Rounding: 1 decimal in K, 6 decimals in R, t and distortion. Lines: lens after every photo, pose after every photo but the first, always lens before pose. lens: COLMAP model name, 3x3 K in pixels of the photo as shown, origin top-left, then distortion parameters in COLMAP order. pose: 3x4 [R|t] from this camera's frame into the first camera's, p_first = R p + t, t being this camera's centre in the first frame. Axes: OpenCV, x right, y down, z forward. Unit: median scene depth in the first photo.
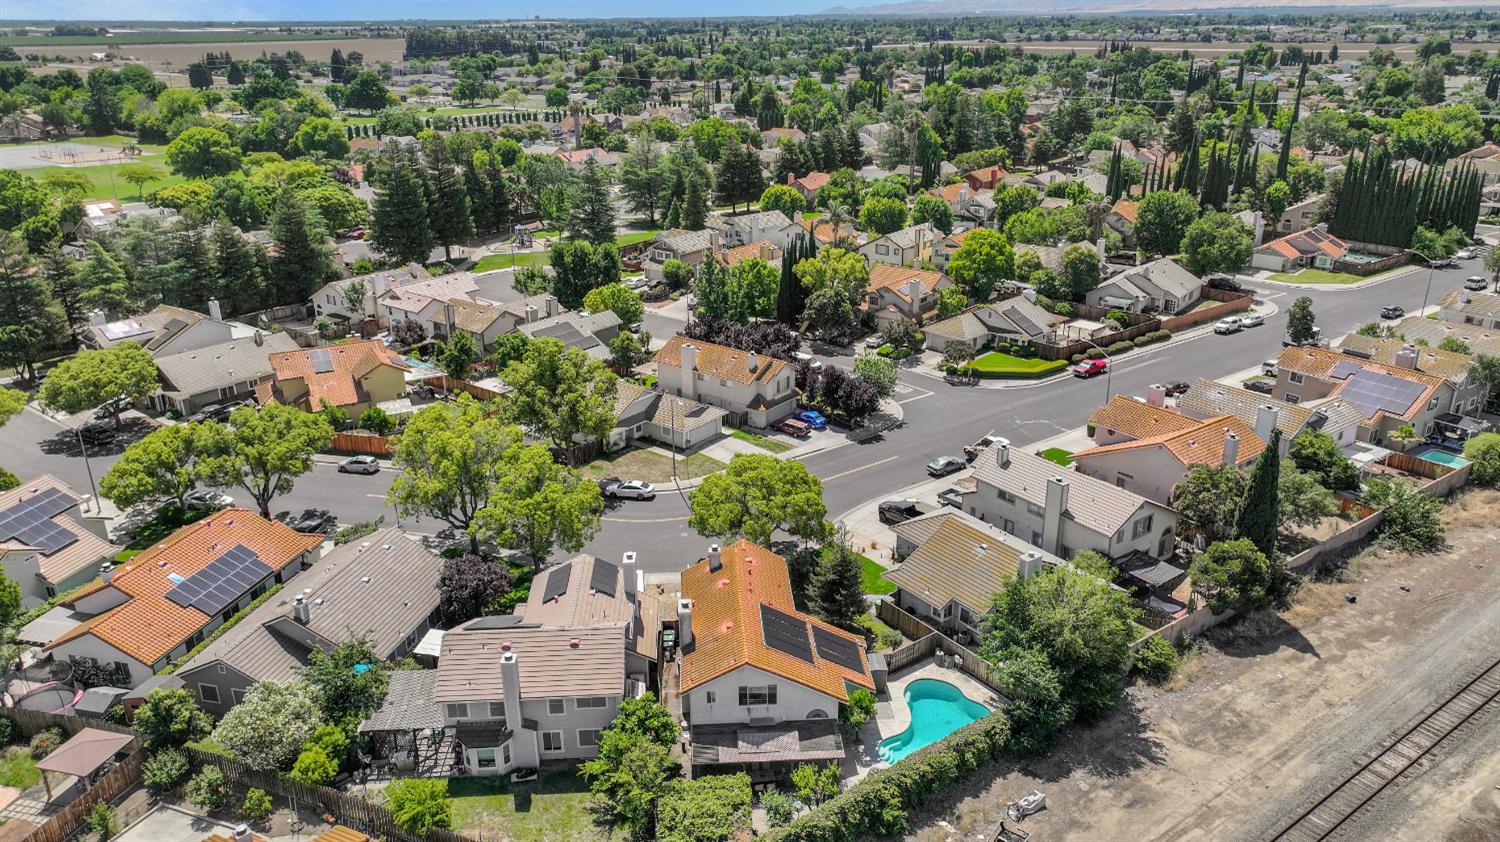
lens RADIAL K [[1051.3, 0, 754.1], [0, 1051.3, 417.1], [0, 0, 1]] dist [0.009403, 0.005988]
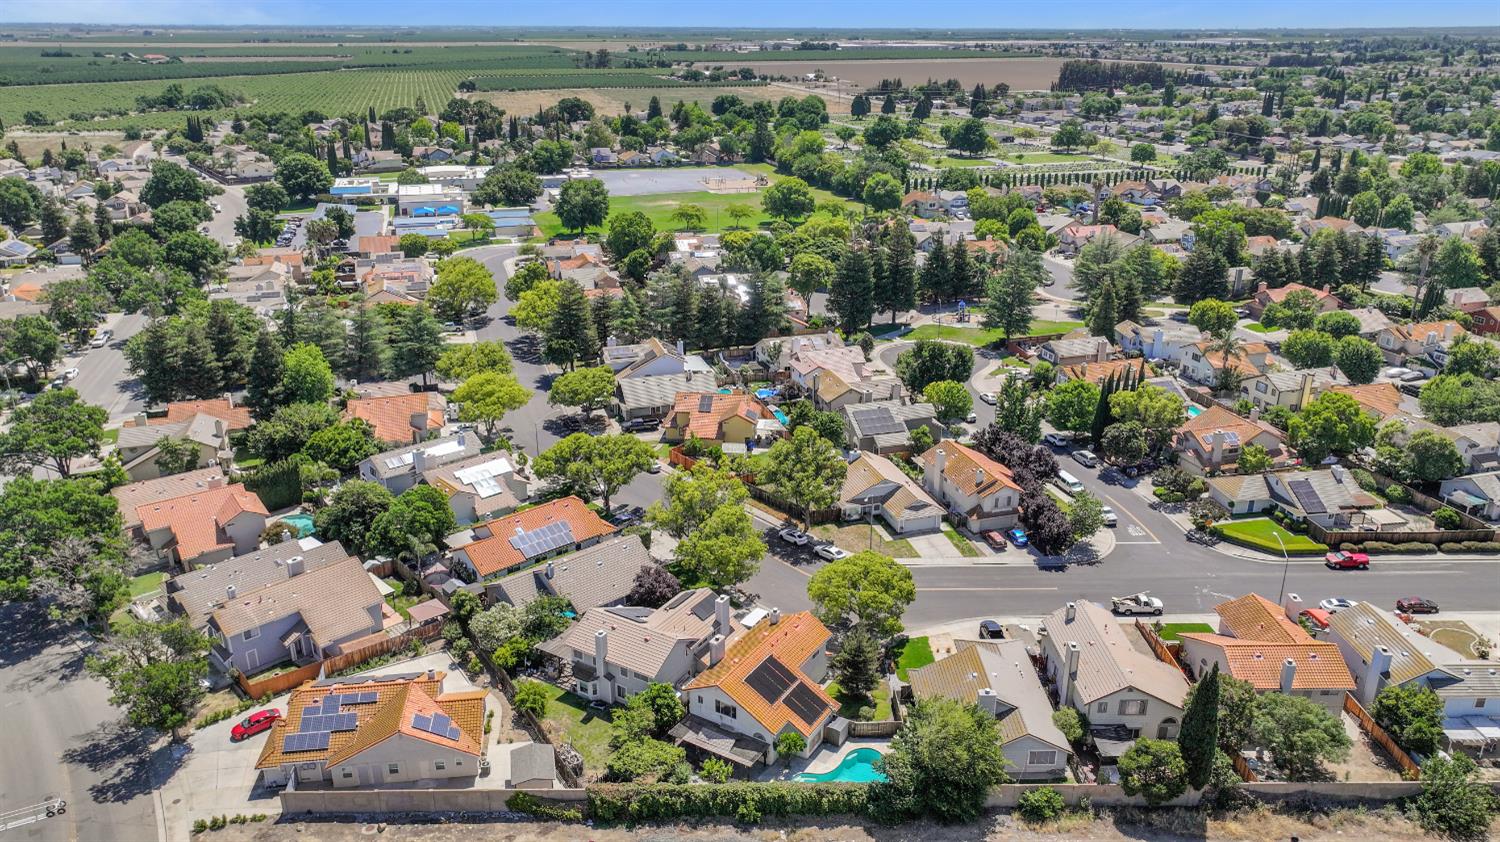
lens RADIAL K [[1051.3, 0, 754.1], [0, 1051.3, 417.1], [0, 0, 1]] dist [0.009403, 0.005988]
pose [[0.819600, 0.207097, -0.534197, 0.419288], [-0.210500, 0.976022, 0.055419, -0.133296], [0.532865, 0.067027, 0.843542, -0.162143]]
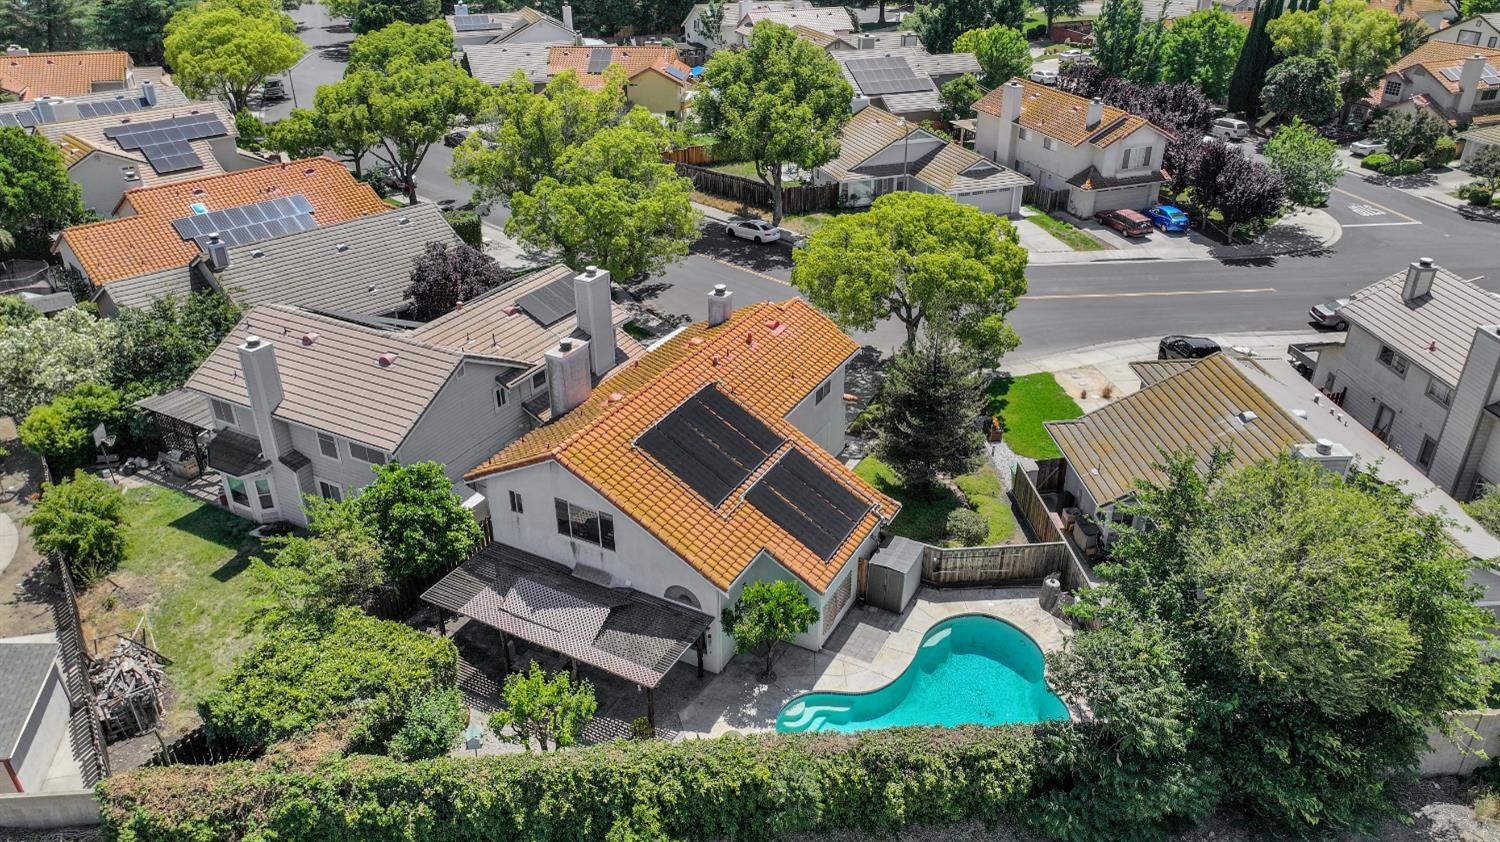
lens RADIAL K [[1051.3, 0, 754.1], [0, 1051.3, 417.1], [0, 0, 1]] dist [0.009403, 0.005988]
pose [[0.849930, 0.249752, -0.463944, 0.170574], [-0.189073, 0.966445, 0.173885, 0.055851], [0.491804, -0.060071, 0.868631, 0.317763]]
